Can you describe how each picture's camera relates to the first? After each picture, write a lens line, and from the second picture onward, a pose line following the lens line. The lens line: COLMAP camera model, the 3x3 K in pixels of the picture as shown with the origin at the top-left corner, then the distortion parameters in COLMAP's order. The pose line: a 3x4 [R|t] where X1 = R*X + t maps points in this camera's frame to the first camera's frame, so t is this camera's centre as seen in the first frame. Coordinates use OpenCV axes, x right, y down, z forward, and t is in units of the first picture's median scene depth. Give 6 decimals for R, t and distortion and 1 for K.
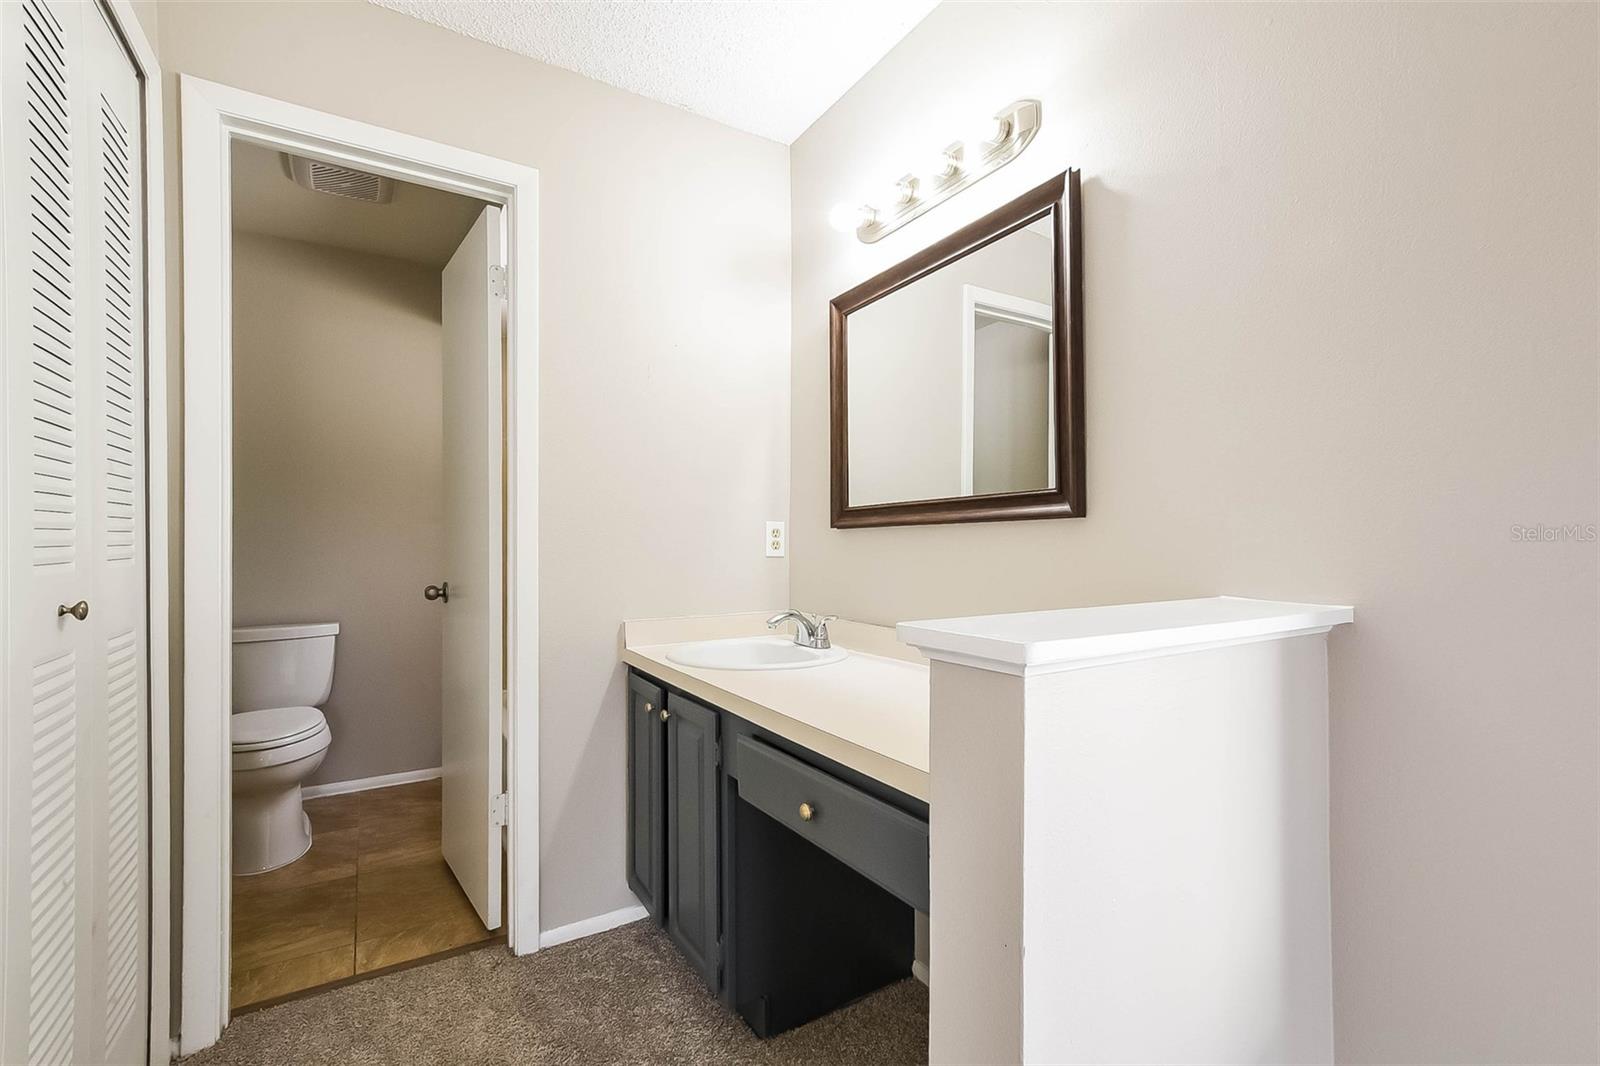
lens RADIAL K [[701.3, 0, 800.3], [0, 701.3, 538.5], [0, 0, 1]] dist [-0.003556, 0.000302]
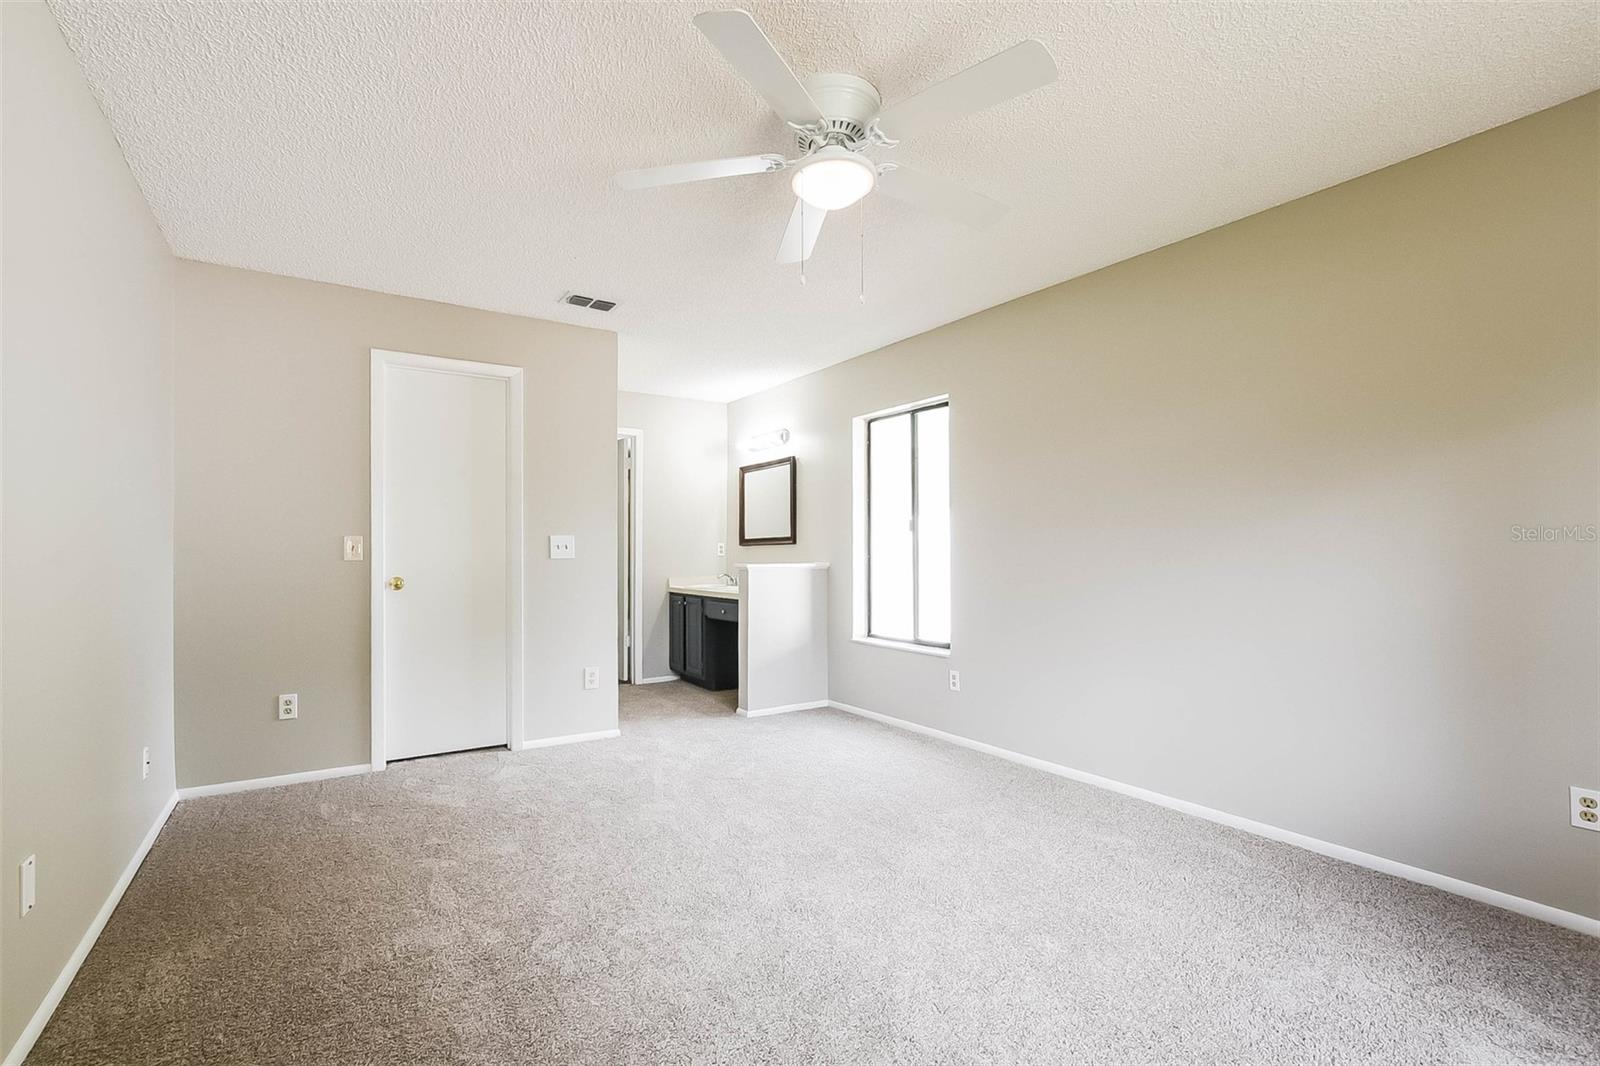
lens RADIAL K [[701.3, 0, 810.4], [0, 701.3, 545.1], [0, 0, 1]] dist [-0.003556, 0.000302]
pose [[0.998858, -0.003346, 0.047664, 0.204269], [0.003397, 0.999994, -0.001004, -0.013661], [-0.047660, 0.001164, 0.998863, -1.986917]]
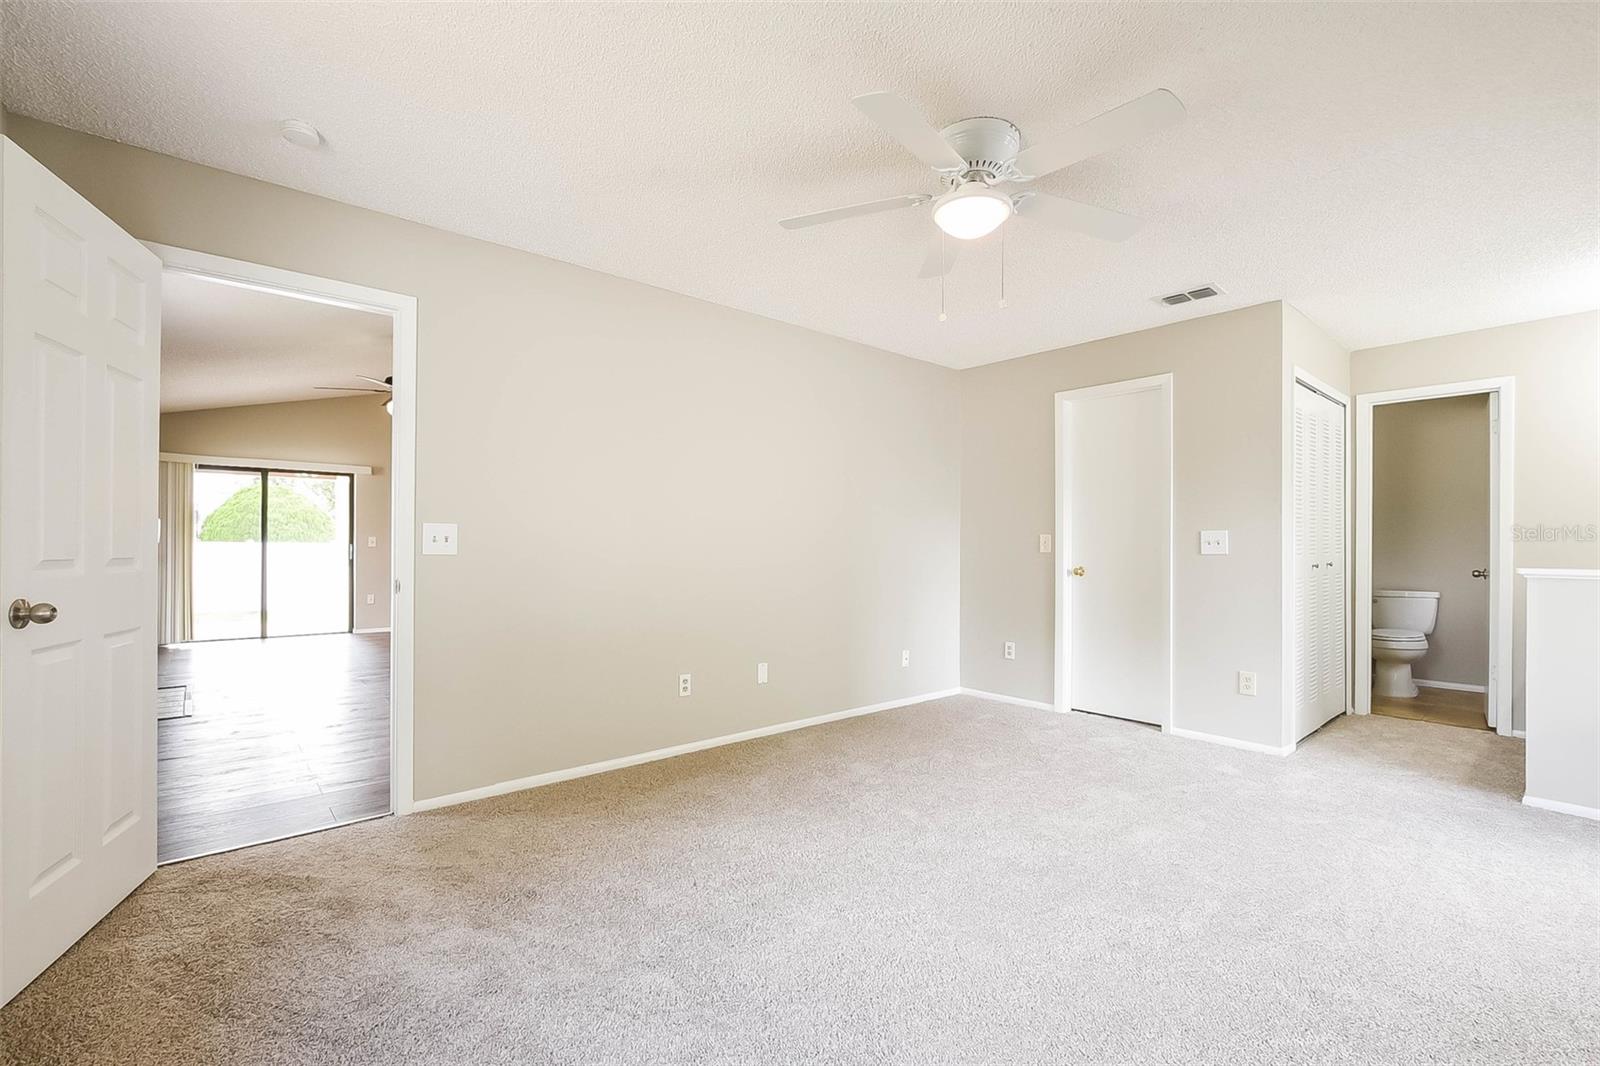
lens RADIAL K [[701.3, 0, 789.6], [0, 701.3, 549.4], [0, 0, 1]] dist [-0.003556, 0.000302]
pose [[0.177375, 0.005061, -0.984130, 1.273889], [0.002587, 0.999981, 0.005609, -0.008601], [0.984140, -0.003541, 0.177358, -1.494817]]
